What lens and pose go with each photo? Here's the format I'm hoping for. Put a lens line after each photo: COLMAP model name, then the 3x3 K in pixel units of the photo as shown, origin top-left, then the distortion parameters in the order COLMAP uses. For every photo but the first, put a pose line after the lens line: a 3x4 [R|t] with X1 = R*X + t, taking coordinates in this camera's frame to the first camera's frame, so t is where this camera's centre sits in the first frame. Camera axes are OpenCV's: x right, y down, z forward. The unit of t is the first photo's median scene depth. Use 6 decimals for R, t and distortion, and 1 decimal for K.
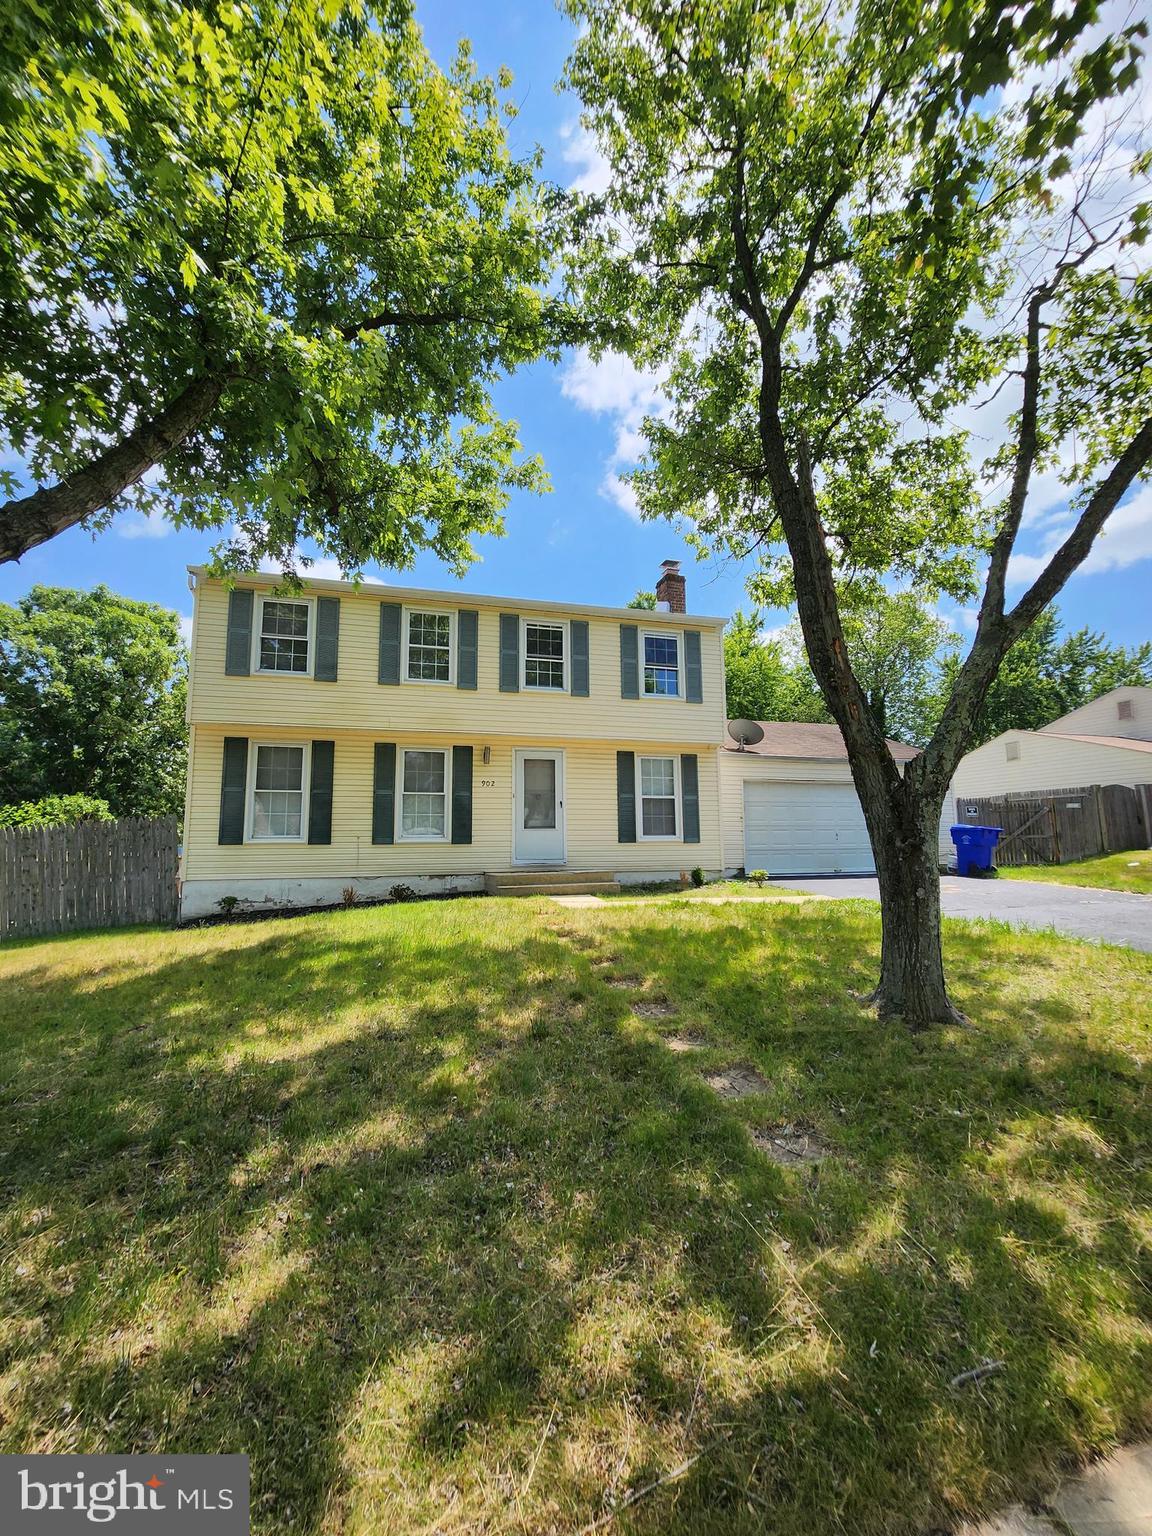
lens RADIAL K [[627.3, 0, 567.0], [0, 627.3, 761.4], [0, 0, 1]] dist [0.000876, -0.001493]
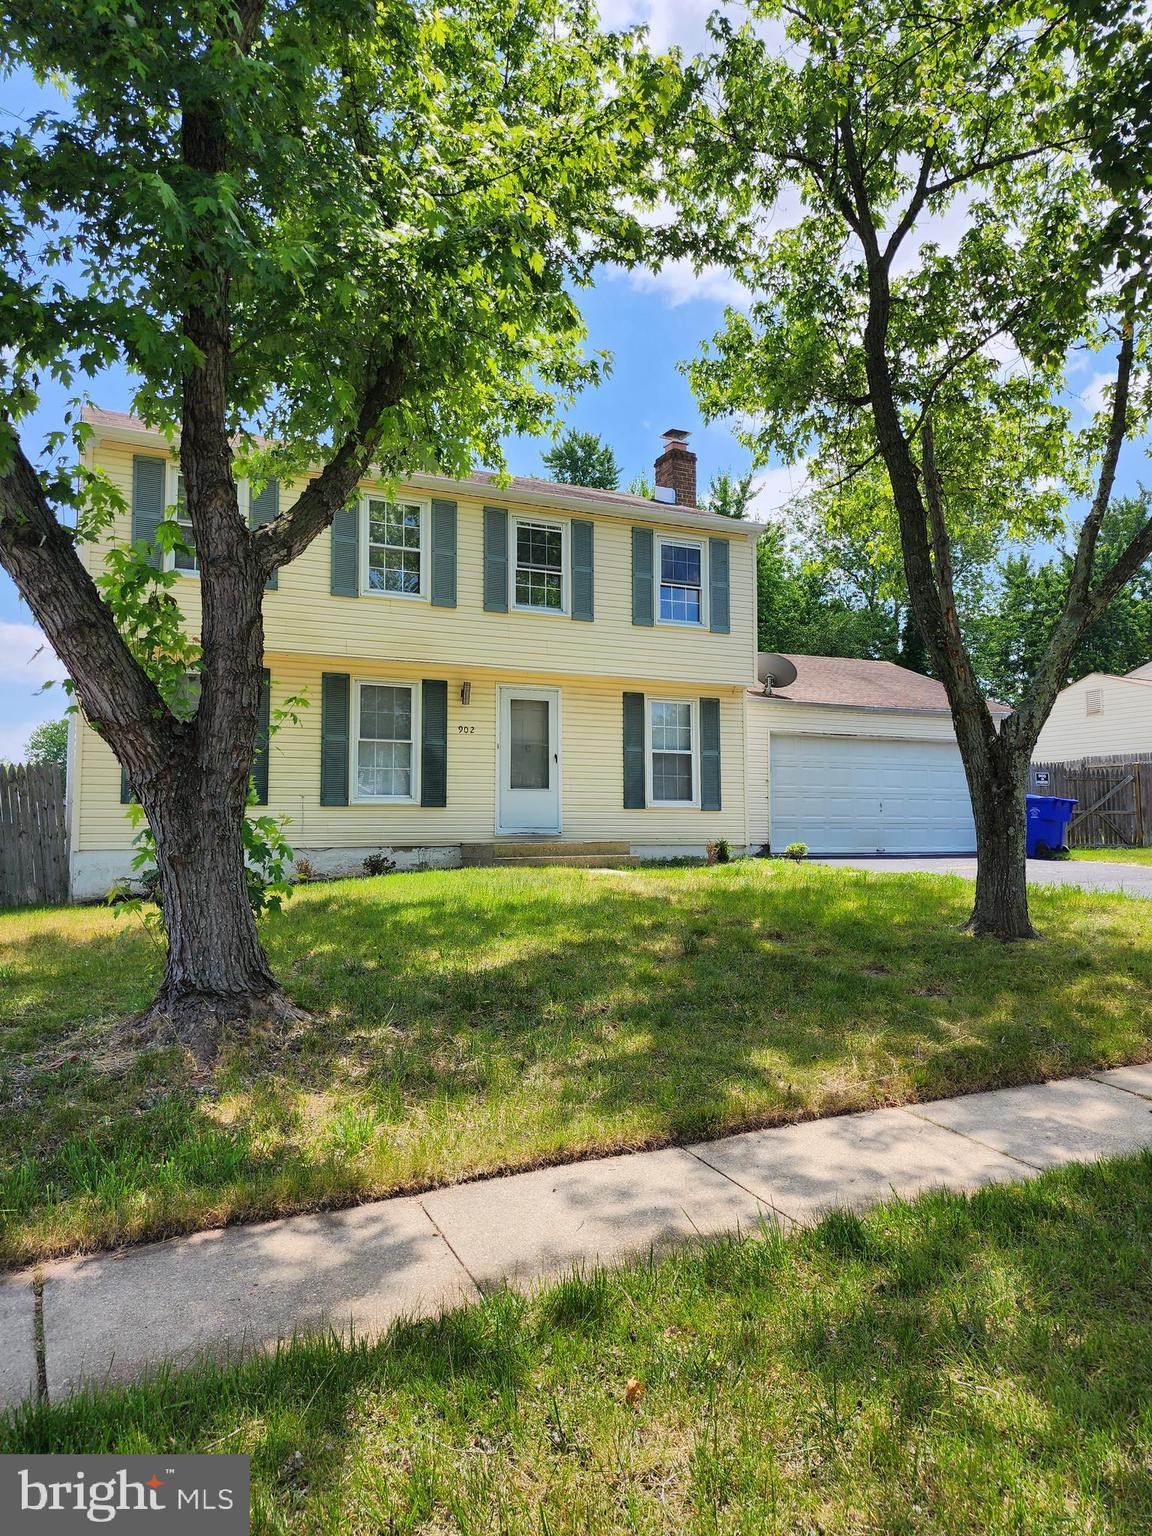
lens RADIAL K [[1036.9, 0, 575.5], [0, 1036.9, 738.9], [0, 0, 1]] dist [0.051551, -0.022059]
pose [[0.987271, 0.020970, 0.157659, -0.305508], [-0.027248, 0.998915, 0.037768, -0.008081], [-0.156696, -0.041584, 0.986771, -0.439157]]
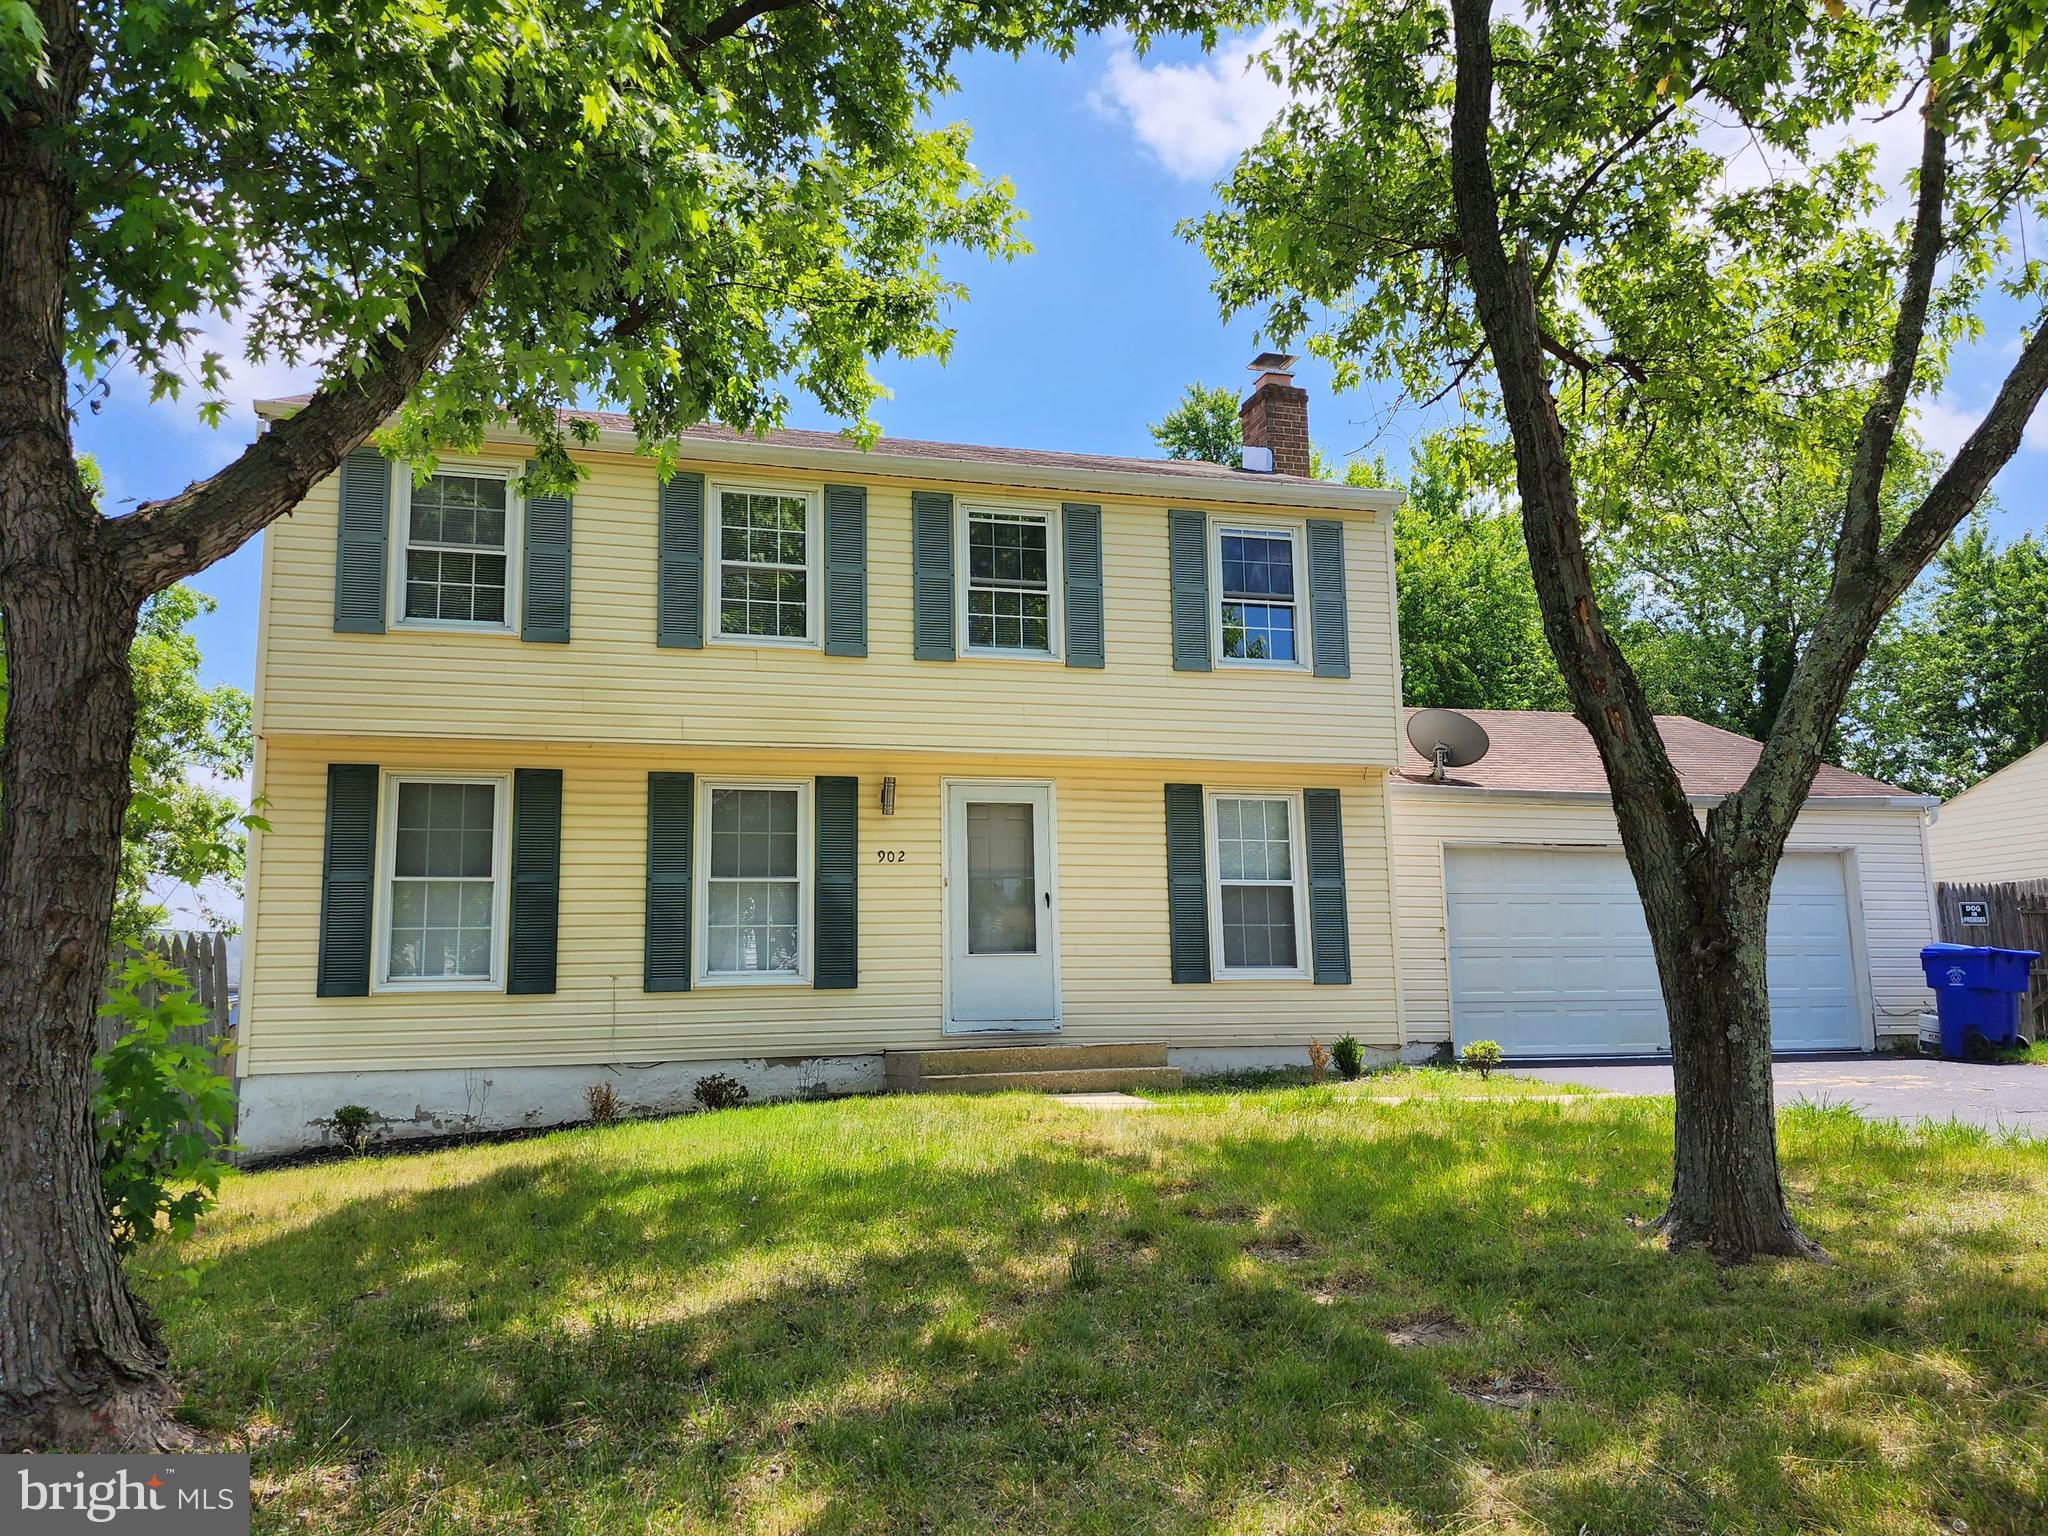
lens RADIAL K [[1589.9, 0, 1014.5], [0, 1589.9, 738.3], [0, 0, 1]] dist [0.065469, -0.046670]
pose [[0.999937, -0.009844, 0.005381, -0.062438], [0.010056, 0.999112, -0.040919, -0.005638], [-0.004974, 0.040970, 0.999148, -0.279279]]
